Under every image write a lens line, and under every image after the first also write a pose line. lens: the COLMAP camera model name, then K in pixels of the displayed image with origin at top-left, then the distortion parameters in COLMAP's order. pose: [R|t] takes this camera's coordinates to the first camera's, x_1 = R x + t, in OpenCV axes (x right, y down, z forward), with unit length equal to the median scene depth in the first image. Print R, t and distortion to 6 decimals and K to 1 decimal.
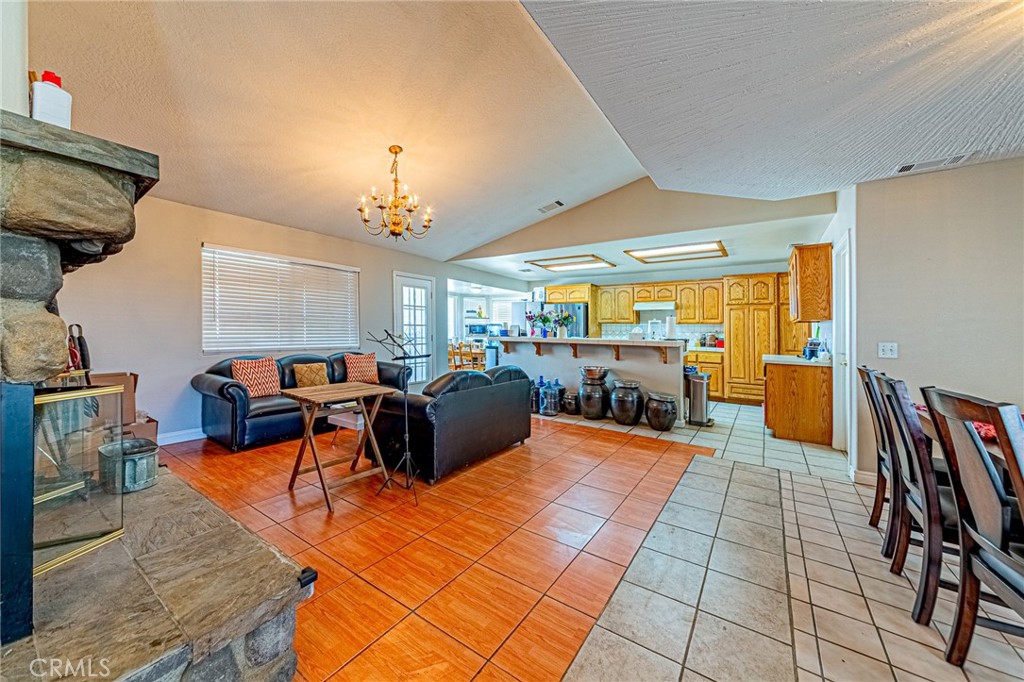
lens RADIAL K [[363.6, 0, 508.2], [0, 363.6, 304.0], [0, 0, 1]] dist [0.001366, 0.000219]
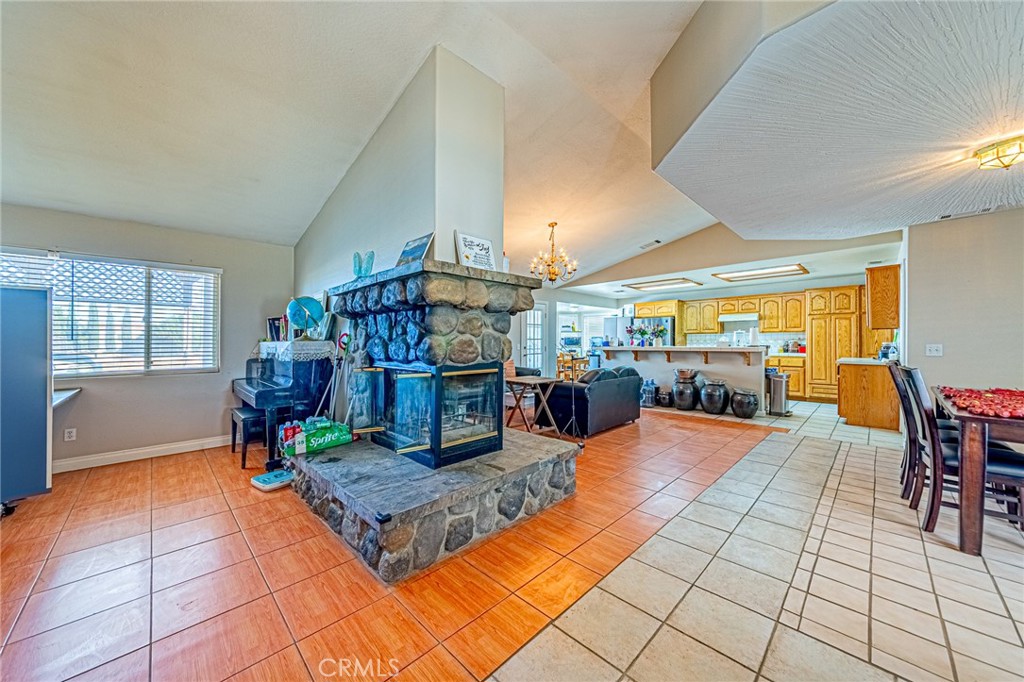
lens RADIAL K [[363.6, 0, 504.6], [0, 363.6, 339.8], [0, 0, 1]] dist [0.001366, 0.000219]
pose [[0.982831, -0.021991, -0.183195, -0.140702], [0.033659, 0.997581, 0.060826, -0.024802], [0.181414, -0.065947, 0.981193, -0.327165]]
